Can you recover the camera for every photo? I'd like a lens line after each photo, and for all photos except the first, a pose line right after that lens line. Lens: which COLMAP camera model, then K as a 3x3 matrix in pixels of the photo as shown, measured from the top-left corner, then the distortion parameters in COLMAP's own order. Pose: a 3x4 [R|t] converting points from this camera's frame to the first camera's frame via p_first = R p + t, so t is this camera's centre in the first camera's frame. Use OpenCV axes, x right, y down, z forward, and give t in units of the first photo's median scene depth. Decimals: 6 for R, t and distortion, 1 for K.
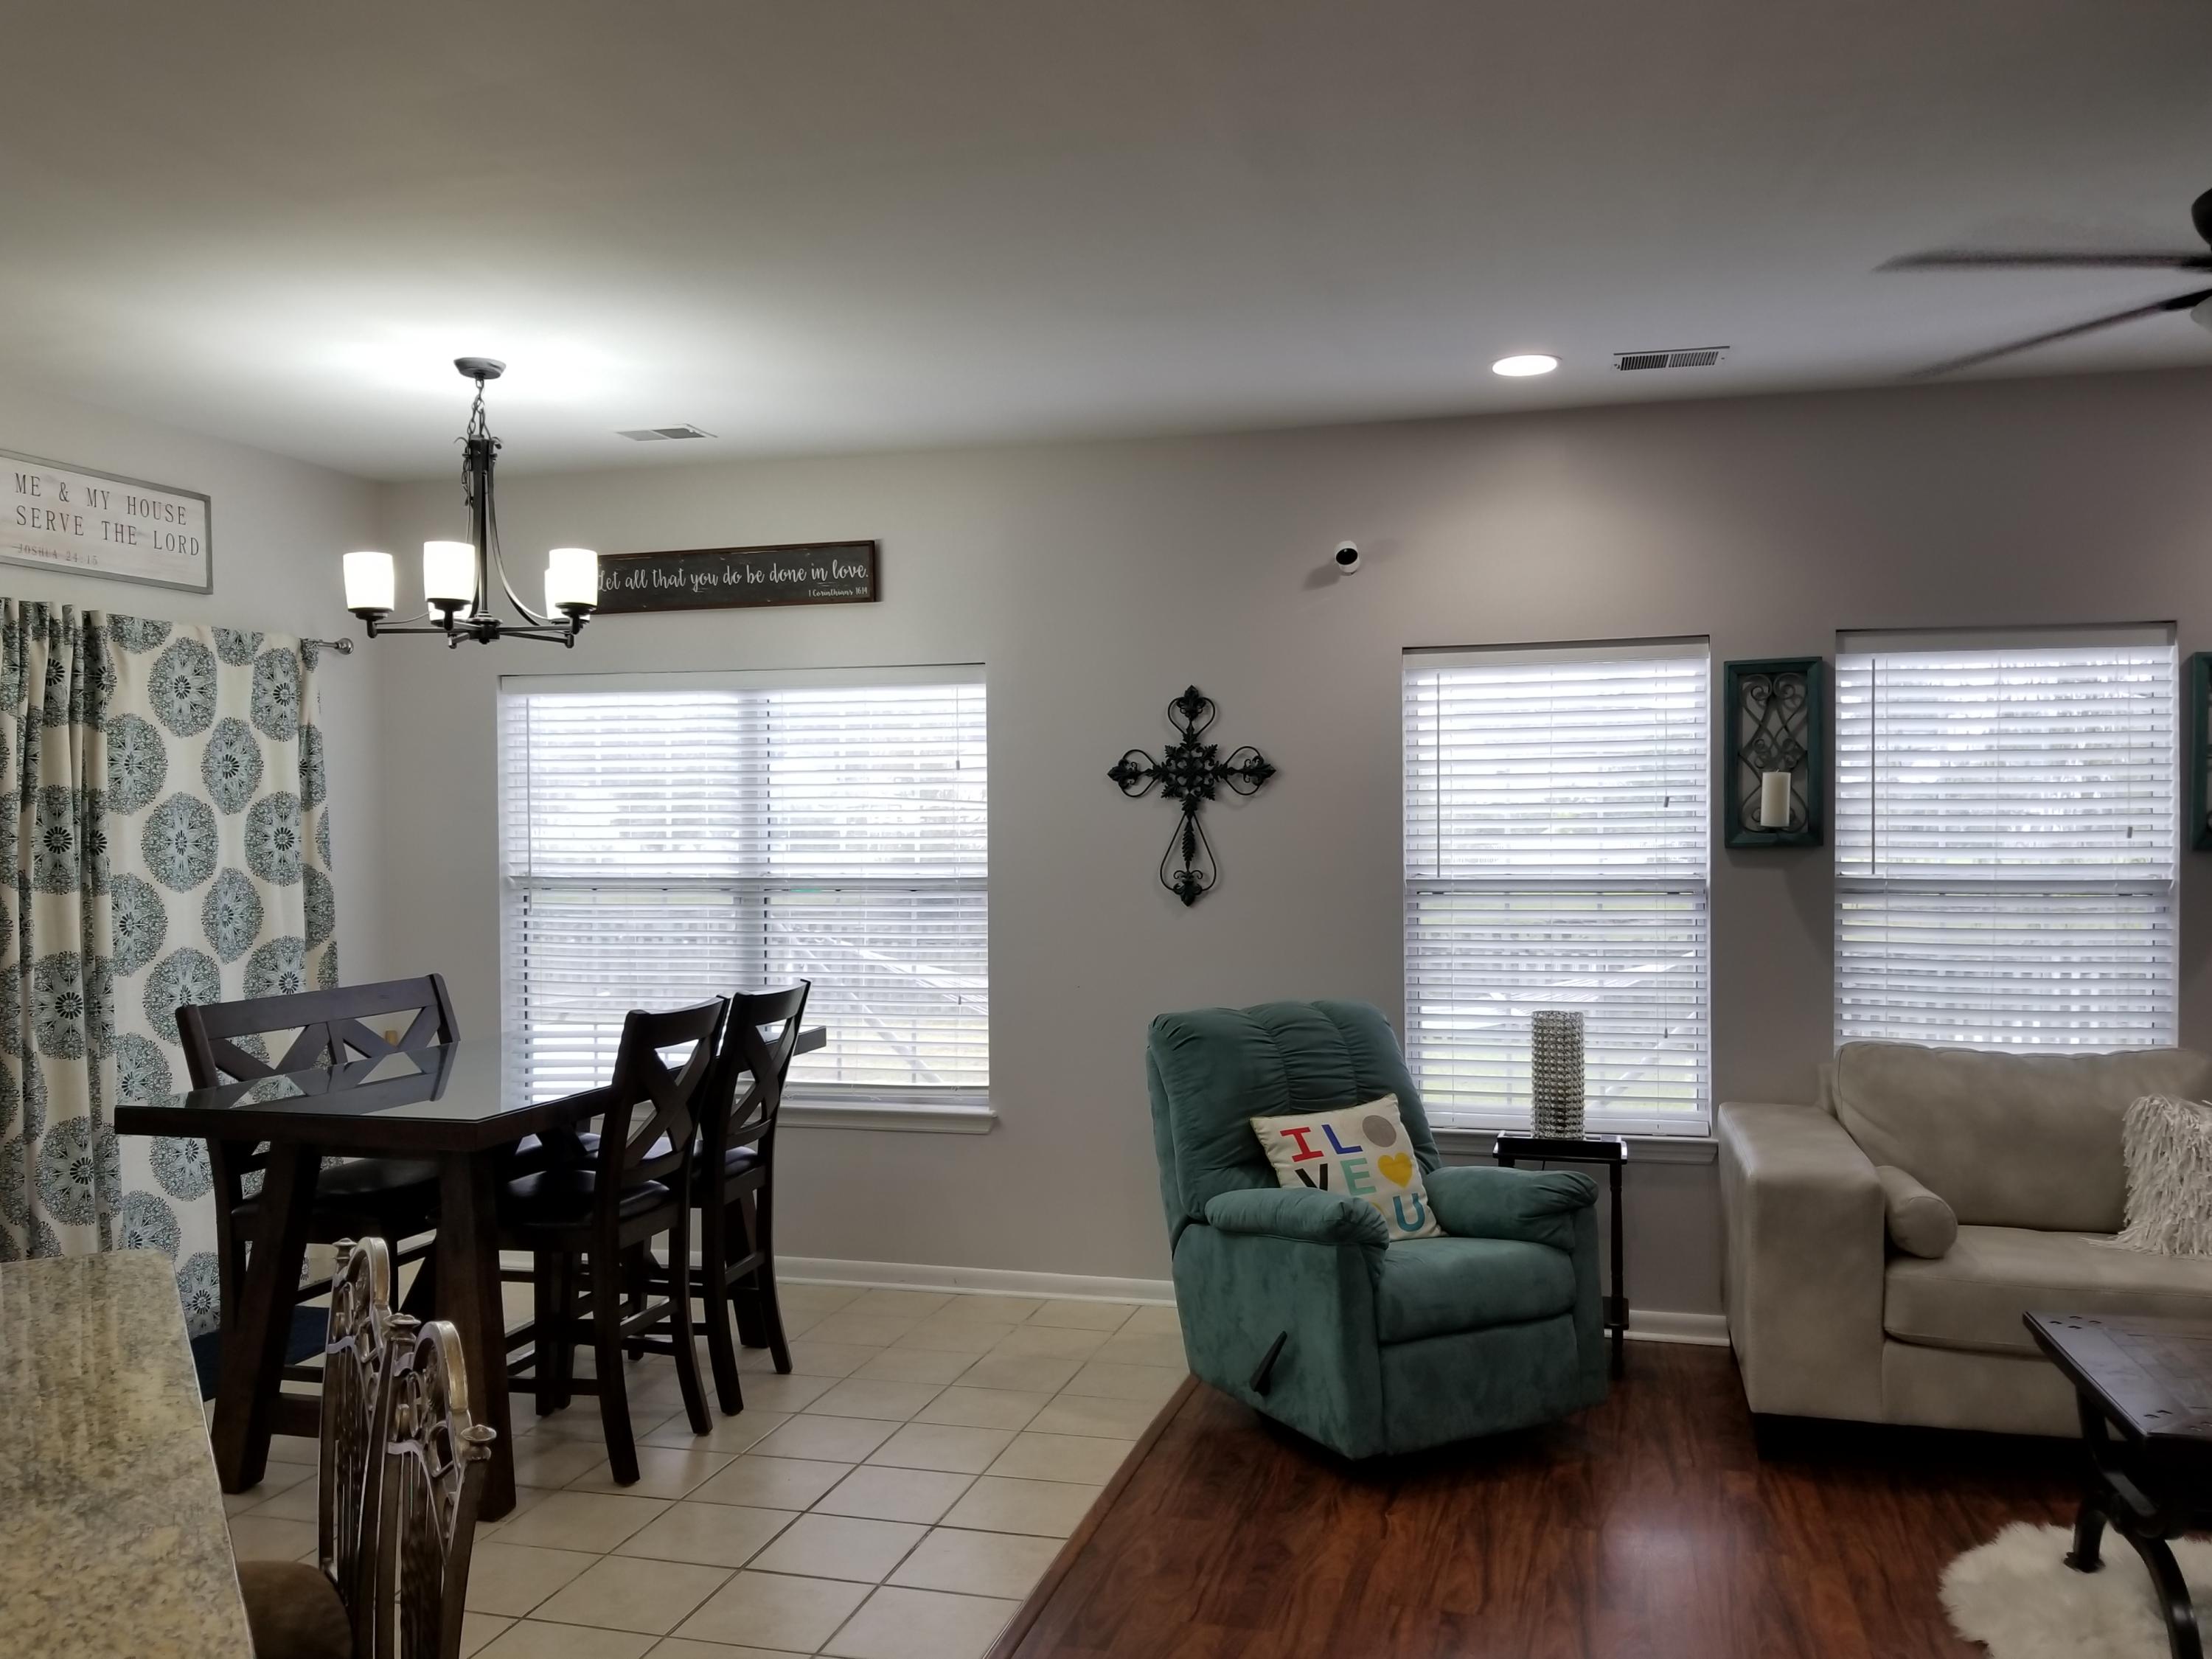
lens RADIAL K [[1752.0, 0, 1121.3], [0, 1752.0, 832.6], [0, 0, 1]] dist [0.112977, -0.218636]
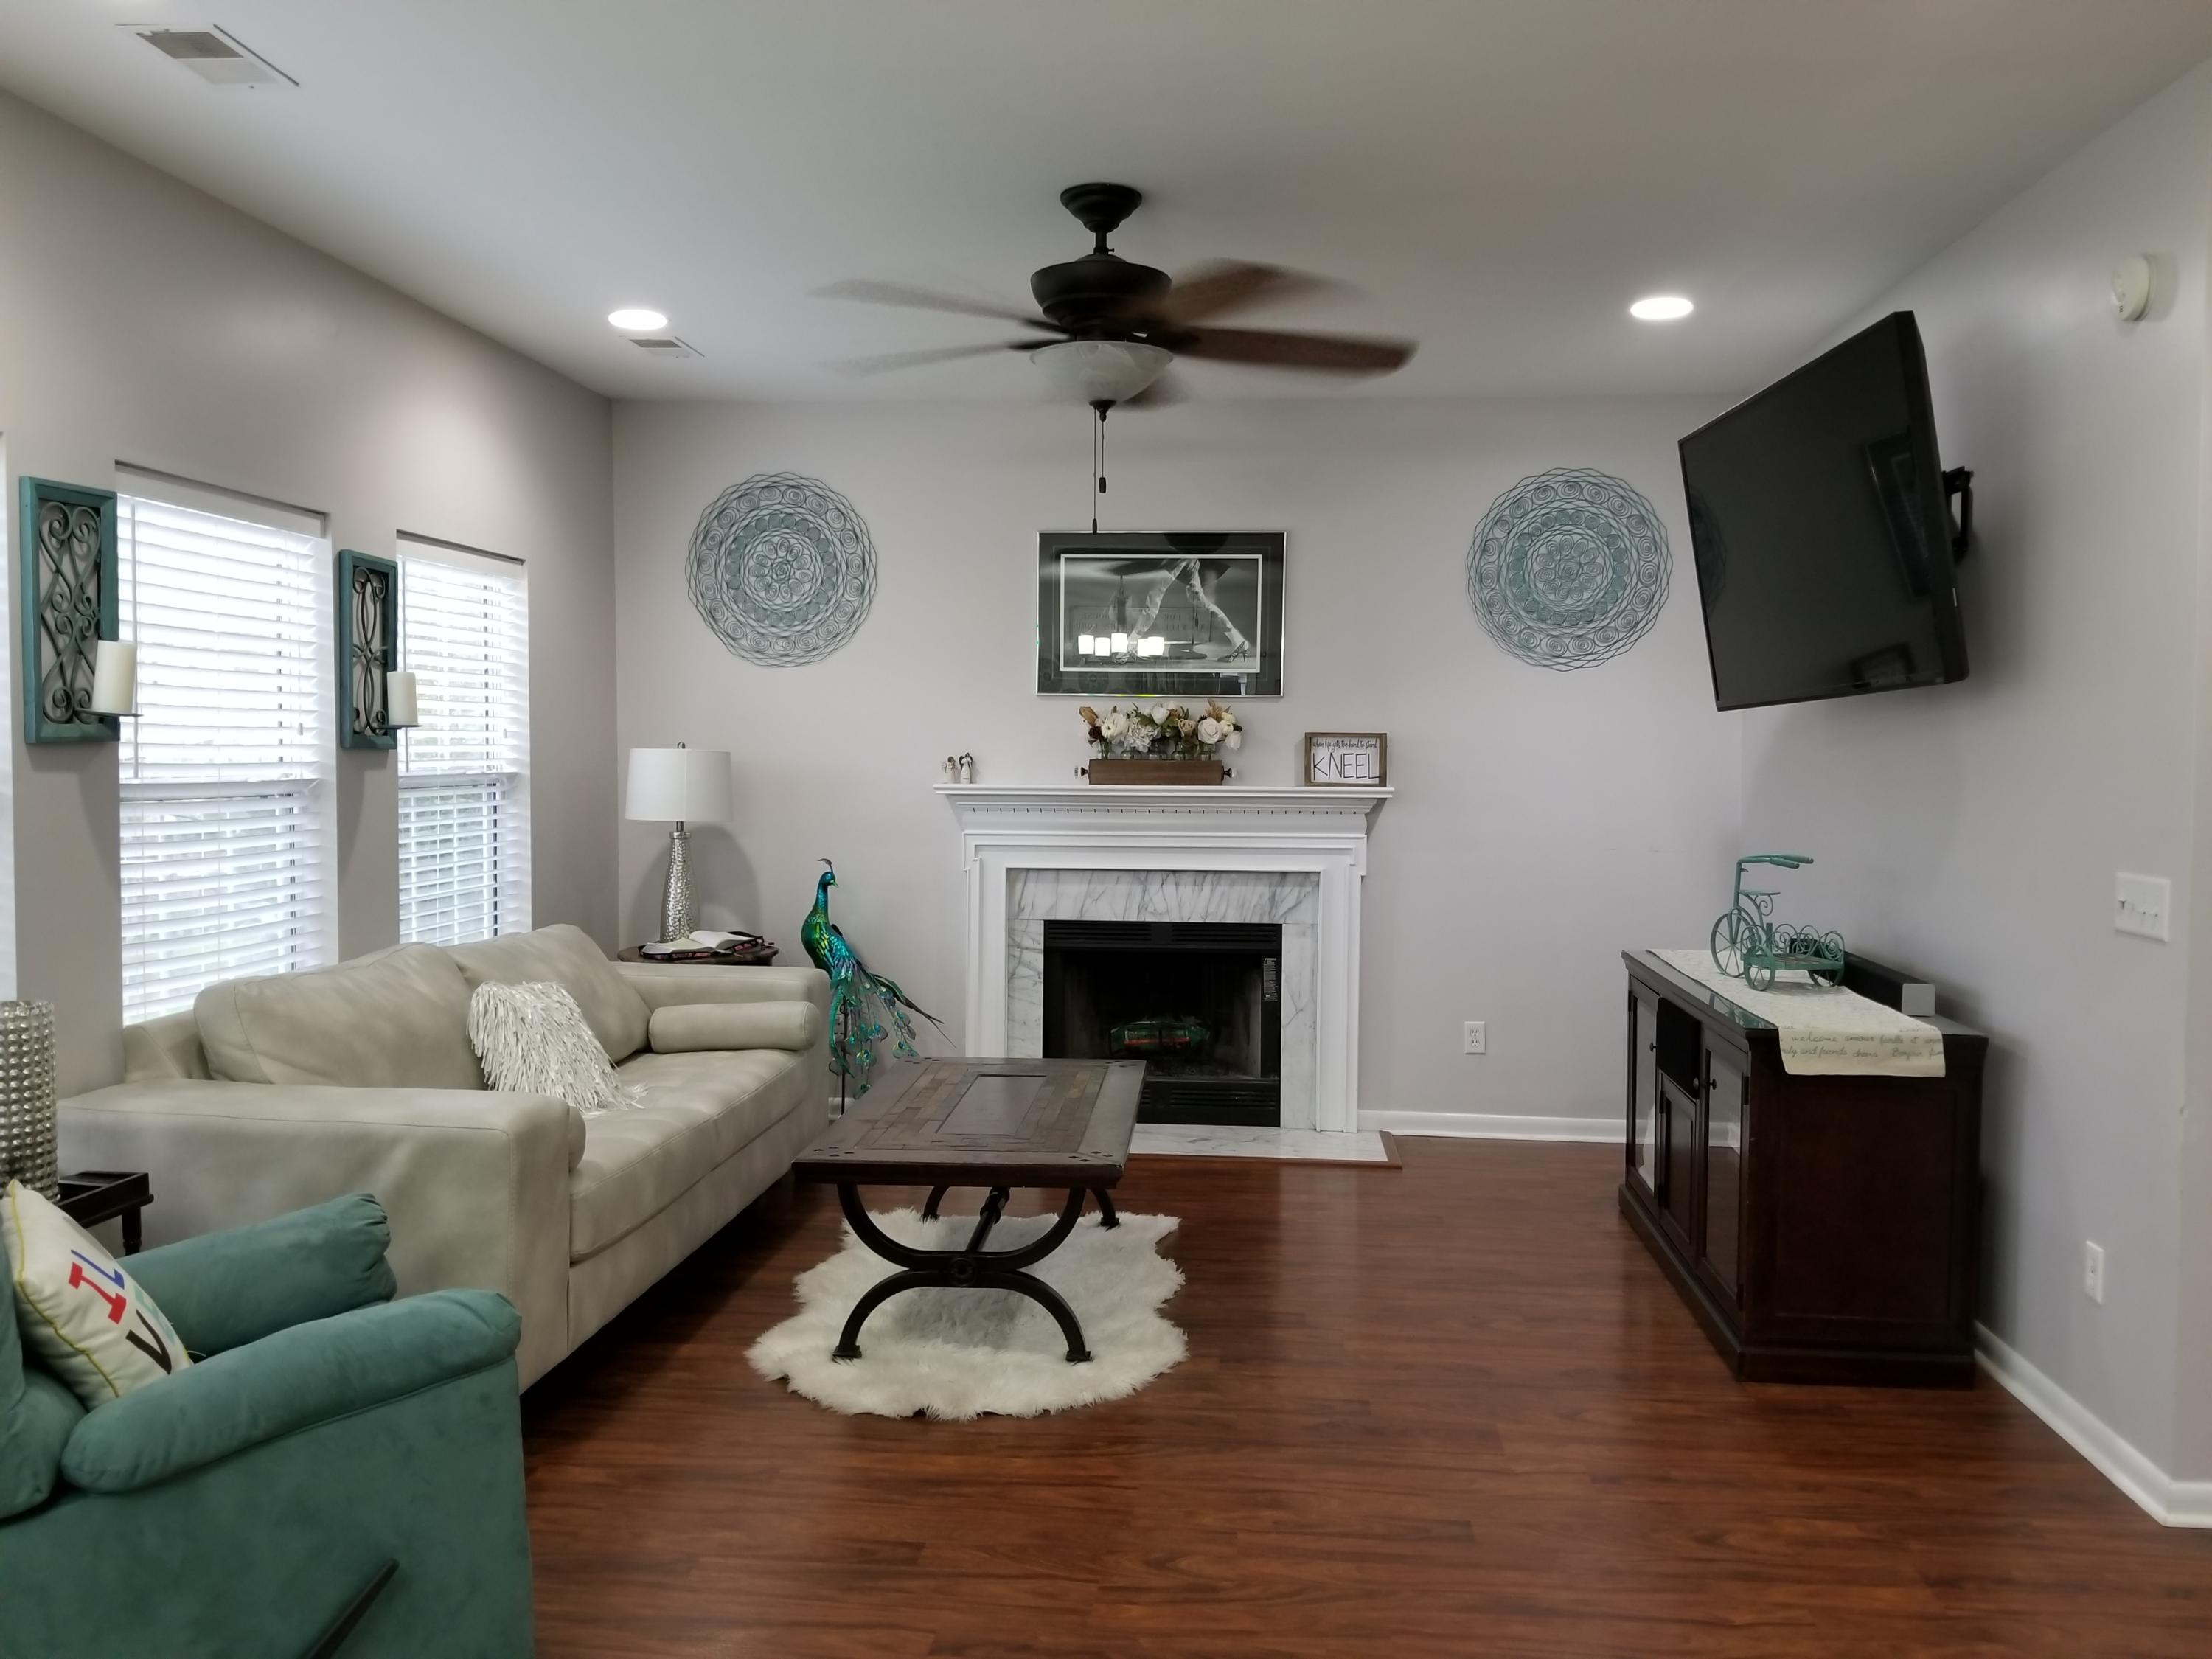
lens RADIAL K [[1718.7, 0, 1139.1], [0, 1718.7, 823.0], [0, 0, 1]] dist [0.098813, -0.167954]
pose [[-0.184941, -0.040653, 0.981909, -0.421662], [-0.007777, 0.999173, 0.039903, 0.009099], [-0.982719, -0.000257, -0.185104, 0.705102]]
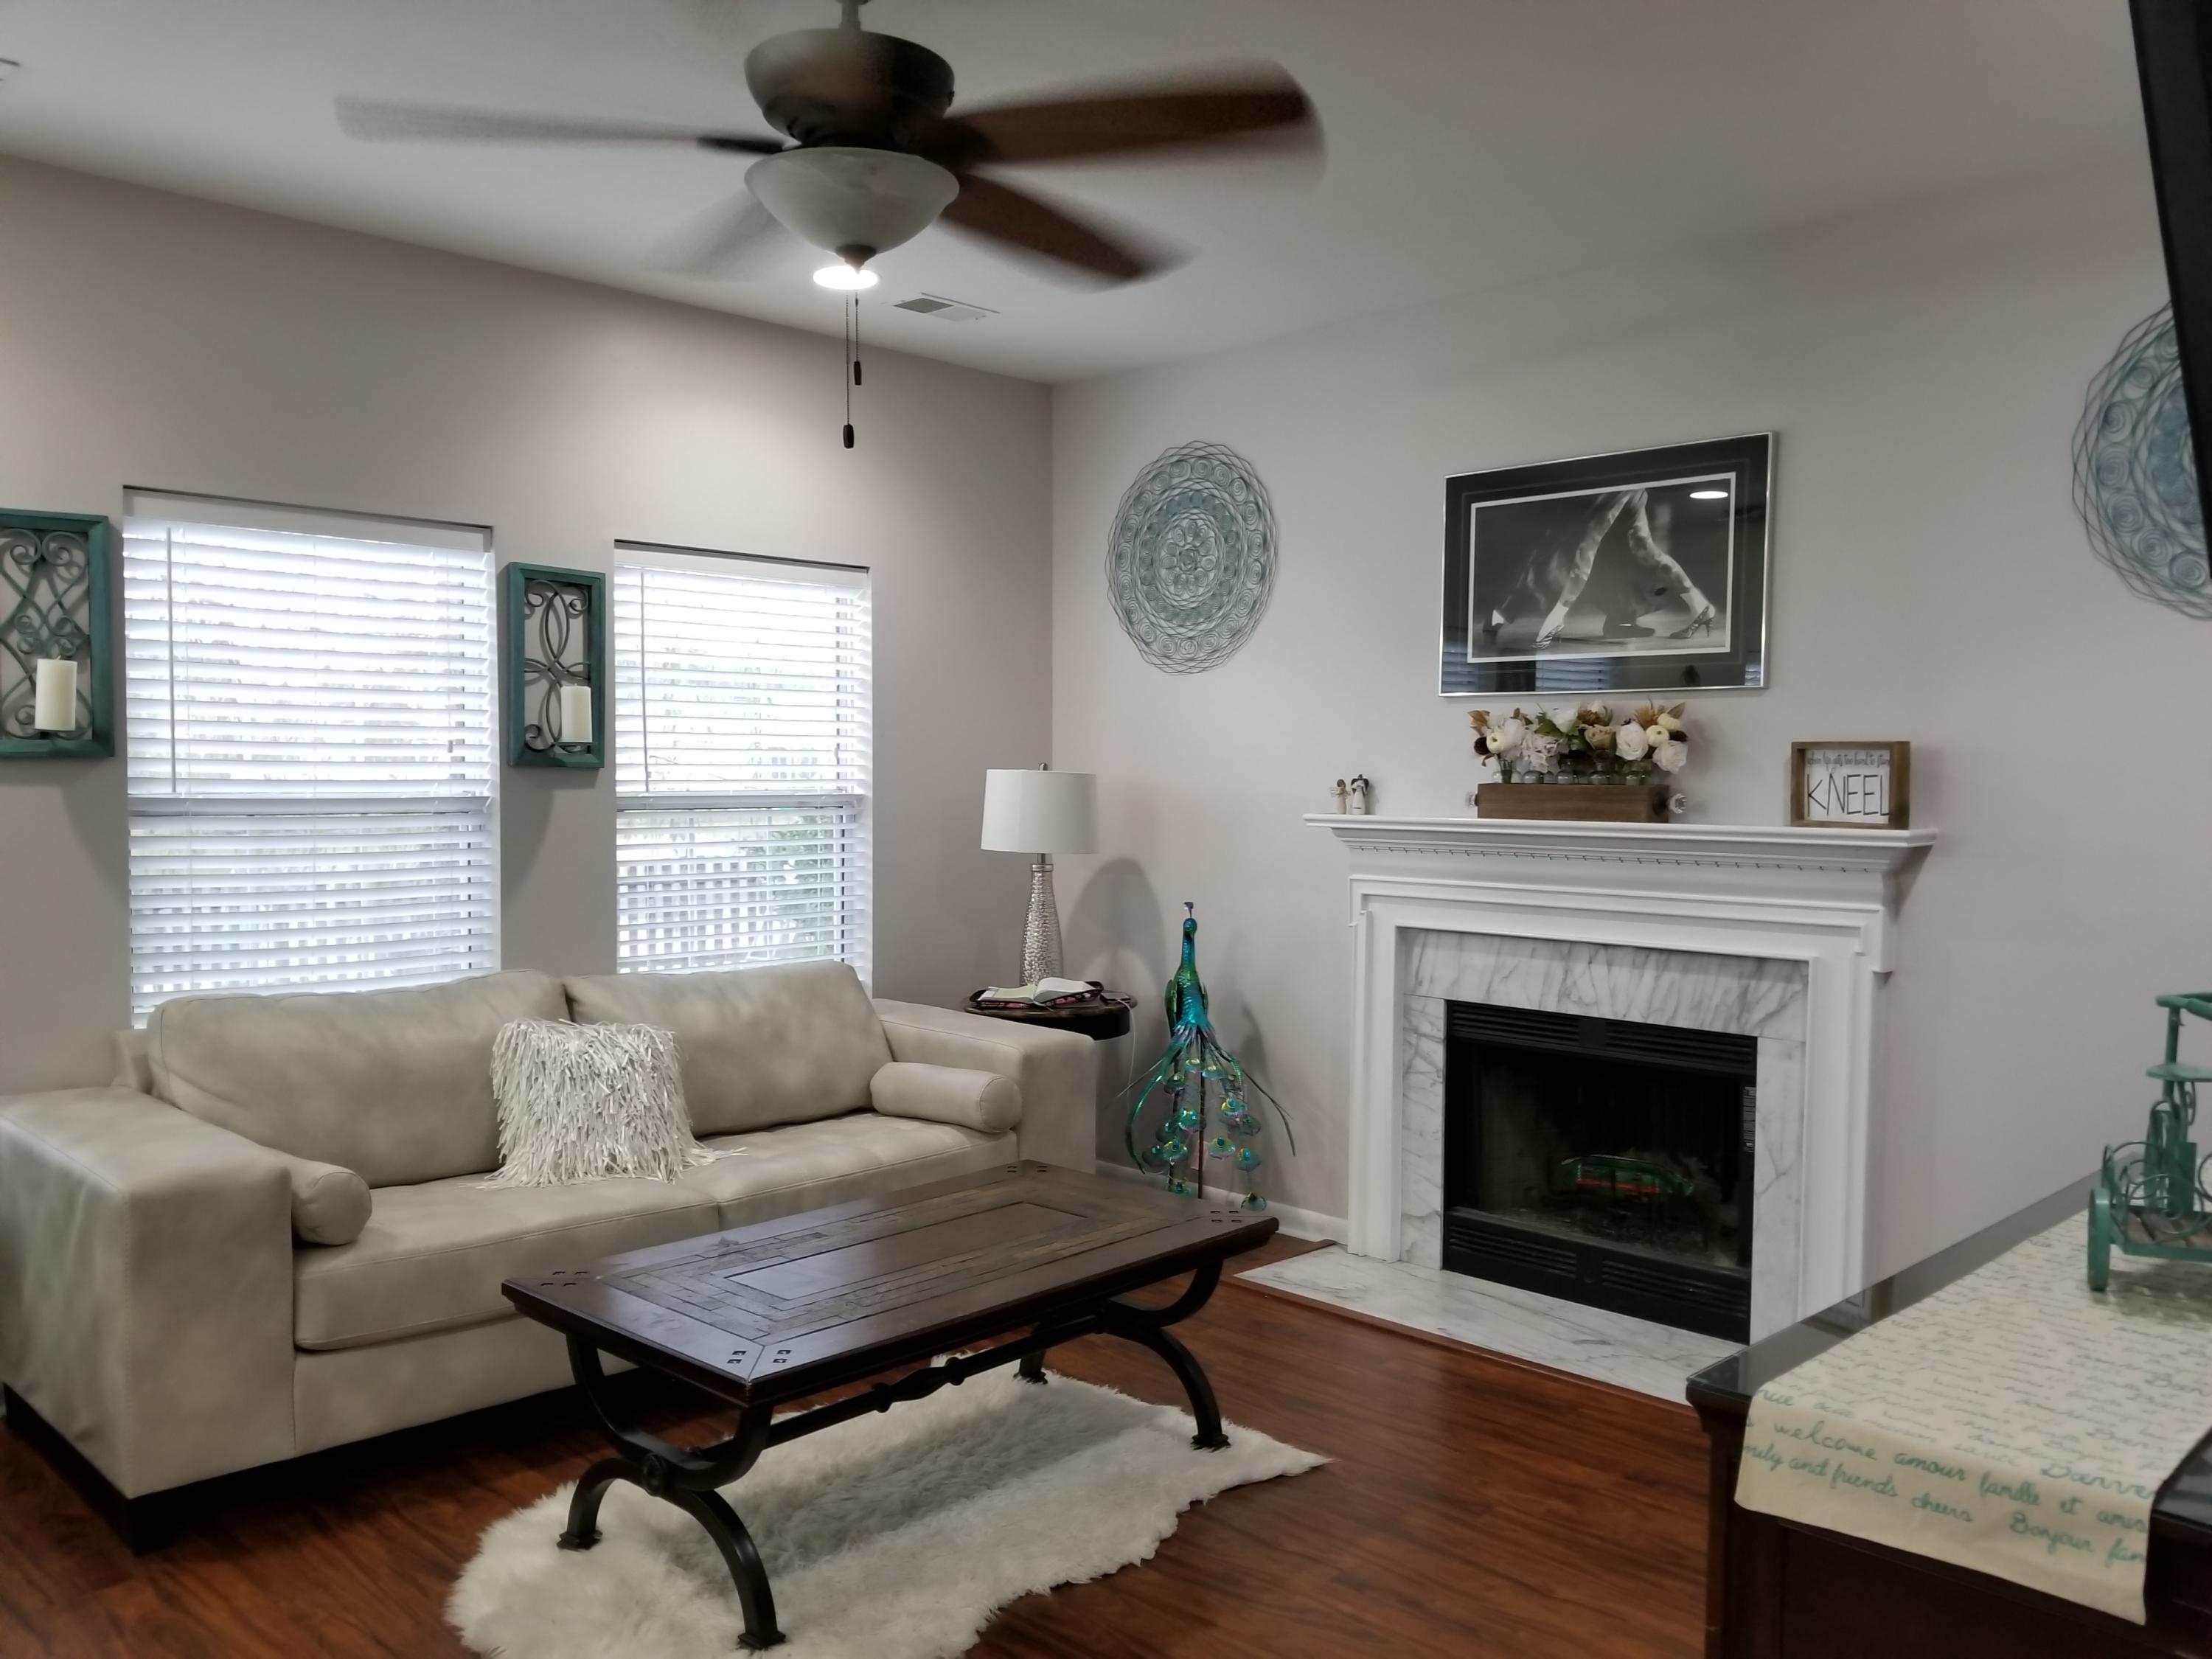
lens RADIAL K [[1715.3, 0, 1137.2], [0, 1715.3, 847.7], [0, 0, 1]] dist [0.090644, -0.159979]
pose [[0.482101, -0.032423, 0.875515, -0.063292], [-0.010155, 0.999041, 0.042590, 0.010270], [-0.876057, -0.029423, 0.481310, 0.224838]]
